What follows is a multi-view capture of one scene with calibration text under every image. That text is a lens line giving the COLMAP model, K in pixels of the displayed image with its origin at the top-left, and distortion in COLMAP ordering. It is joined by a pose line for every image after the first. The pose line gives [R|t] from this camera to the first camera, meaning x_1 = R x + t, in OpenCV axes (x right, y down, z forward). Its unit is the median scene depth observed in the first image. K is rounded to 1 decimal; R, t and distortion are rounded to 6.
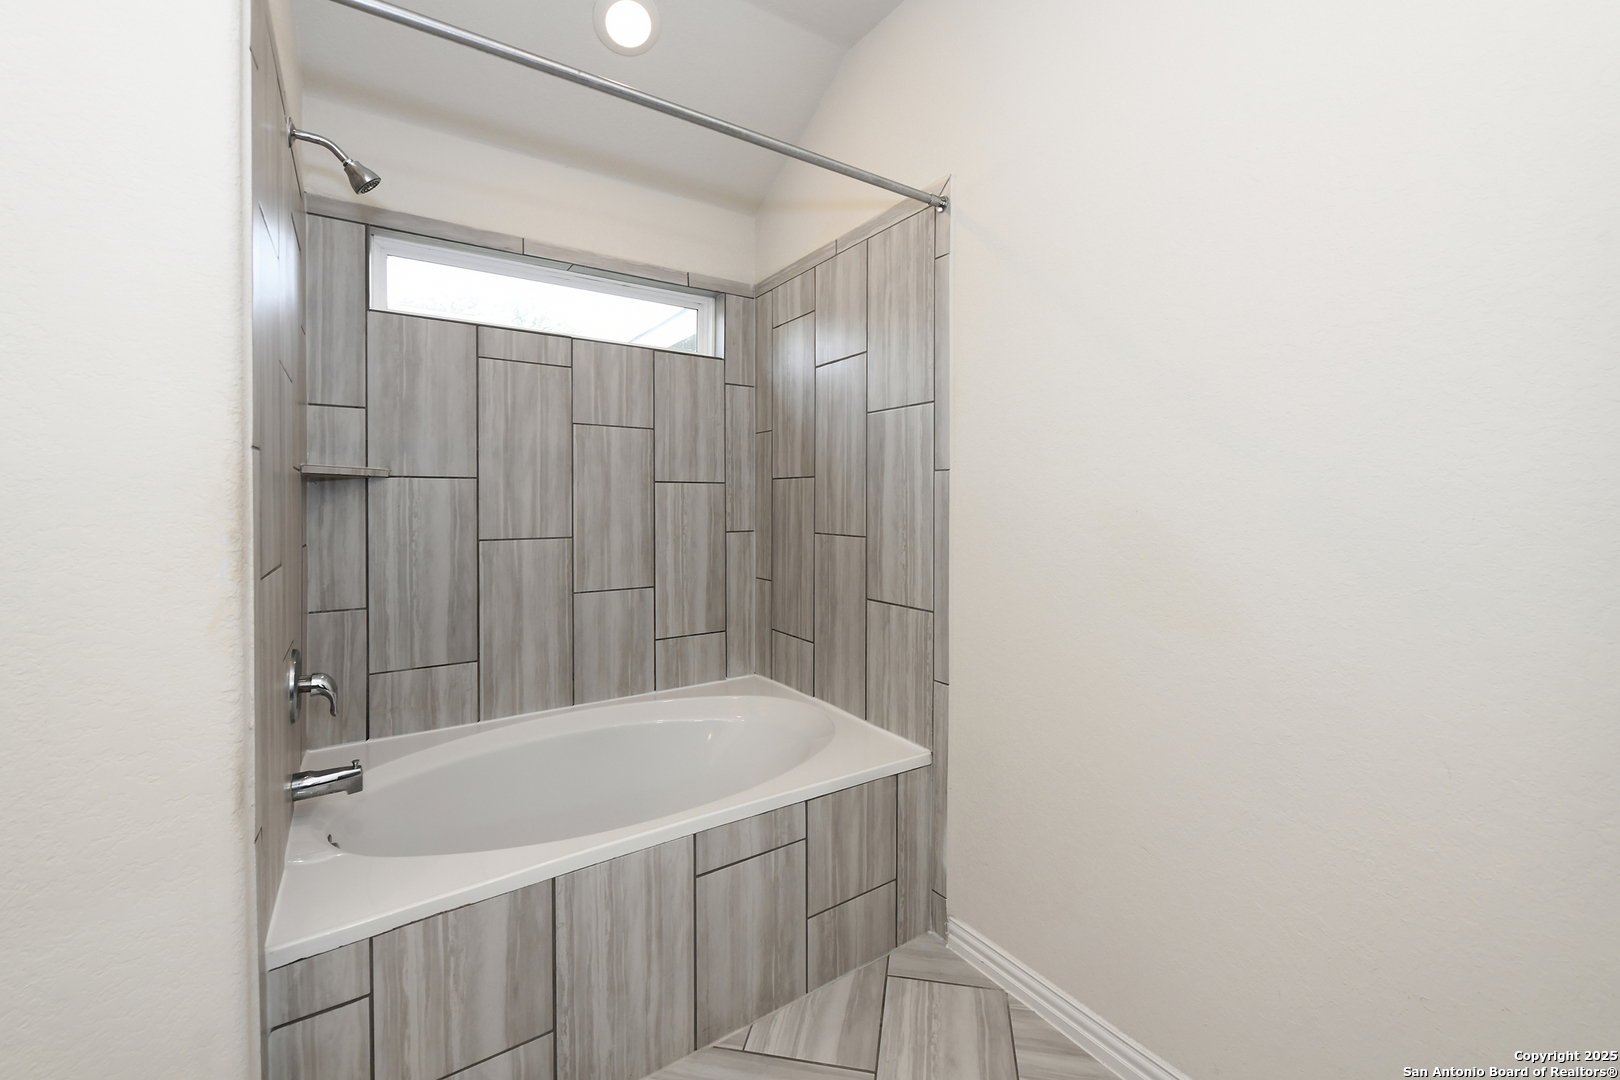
lens RADIAL K [[654.8, 0, 814.3], [0, 654.8, 512.7], [0, 0, 1]] dist [0.001769, 0.000087]
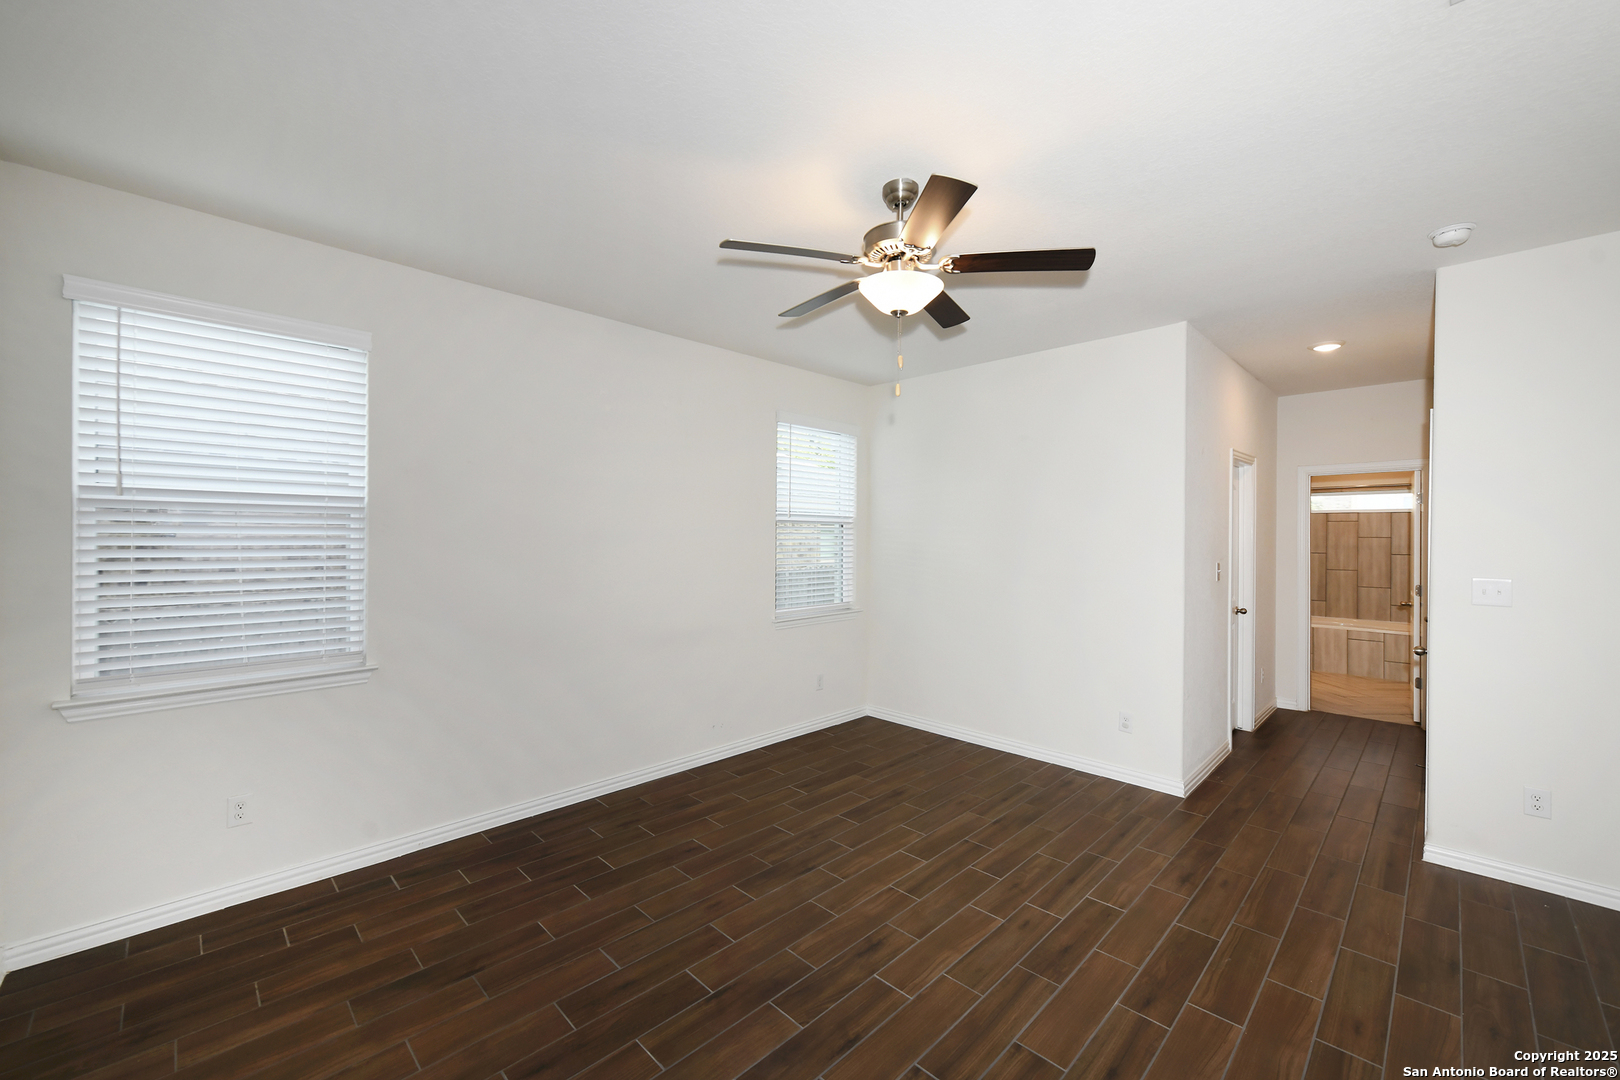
lens RADIAL K [[654.8, 0, 812.3], [0, 654.8, 536.8], [0, 0, 1]] dist [0.001769, 0.000087]
pose [[0.194976, 0.001703, -0.980807, 2.520144], [-0.012664, 0.999919, -0.000781, -0.103897], [0.980726, 0.012574, 0.194982, -2.555977]]
